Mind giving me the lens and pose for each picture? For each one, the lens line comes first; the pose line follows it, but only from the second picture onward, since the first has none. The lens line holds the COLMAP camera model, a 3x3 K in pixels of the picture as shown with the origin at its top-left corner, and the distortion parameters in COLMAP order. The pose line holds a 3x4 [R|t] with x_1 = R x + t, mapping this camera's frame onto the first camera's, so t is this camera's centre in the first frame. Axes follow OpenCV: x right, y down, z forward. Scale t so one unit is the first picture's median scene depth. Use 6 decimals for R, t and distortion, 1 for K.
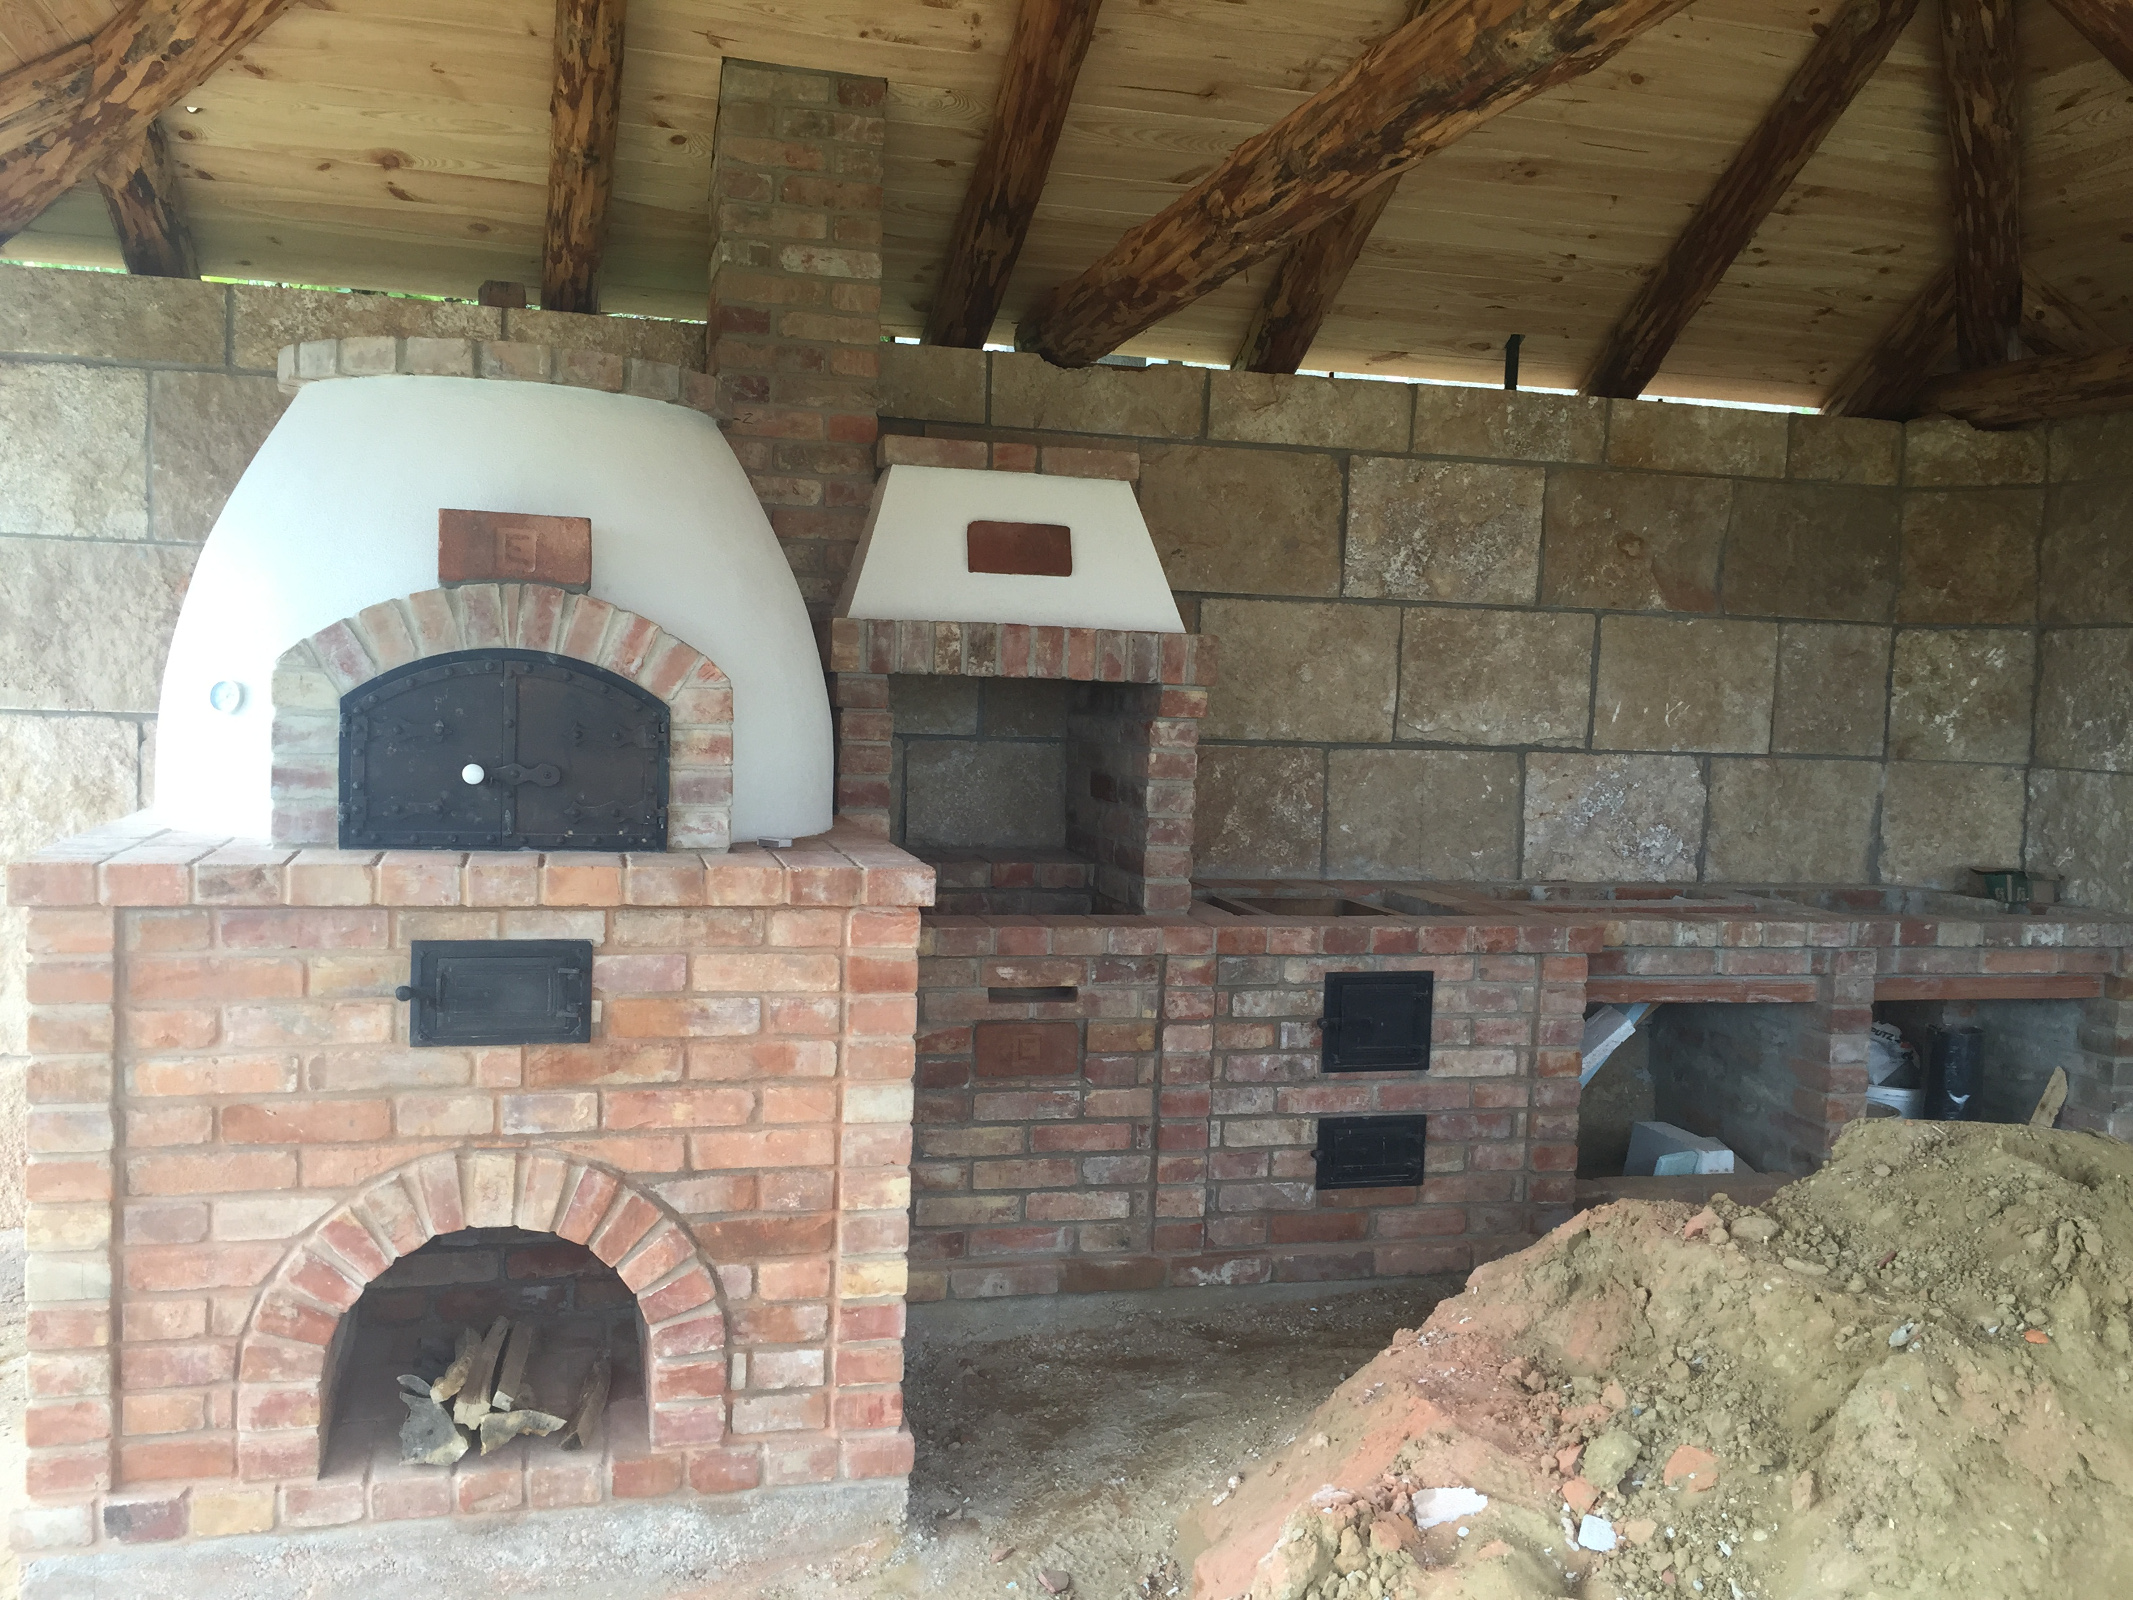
lens RADIAL K [[1840.6, 0, 1066.5], [0, 1840.6, 800.0], [0, 0, 1]] dist [0.066942, 0.000650]
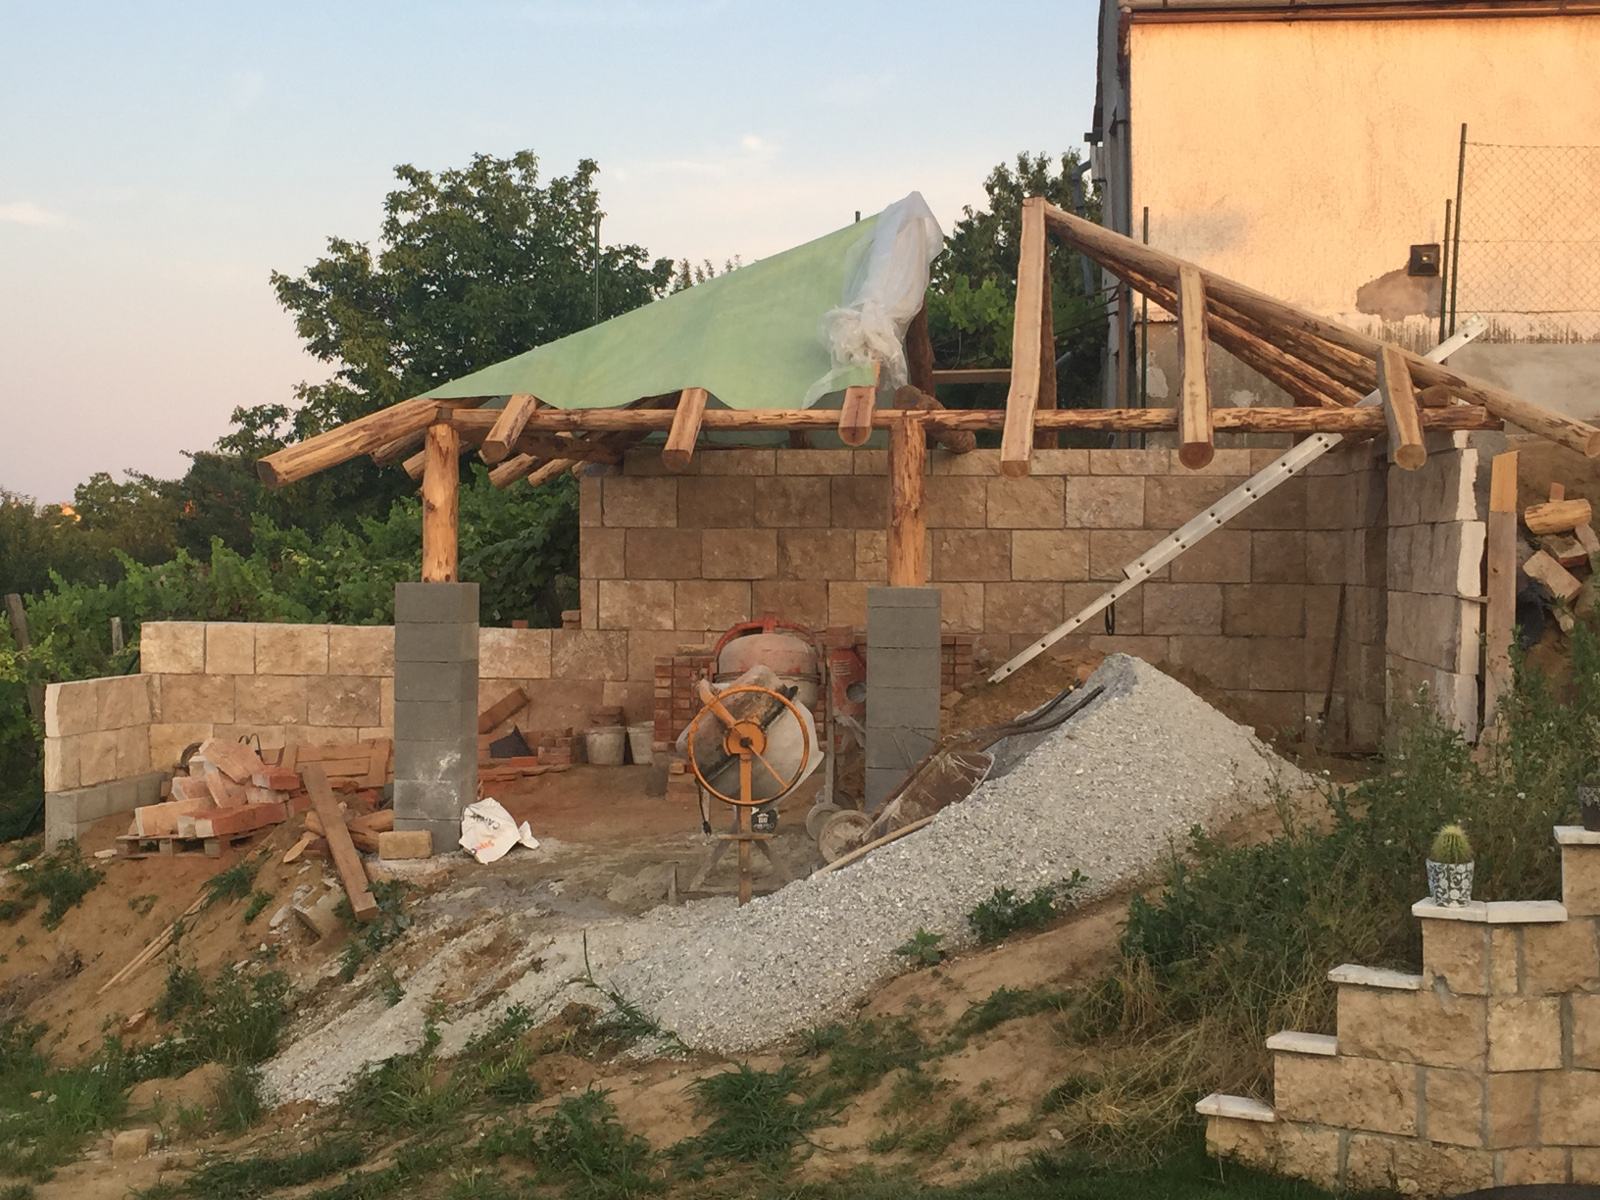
lens RADIAL K [[2279.7, 0, 800.0], [0, 2279.7, 600.0], [0, 0, 1]] dist [0.051291, 0.017250]
pose [[0.922873, -0.024180, -0.384343, 1.793520], [0.000837, 0.998150, -0.060786, 0.335016], [0.385102, 0.055776, 0.921187, -3.745760]]
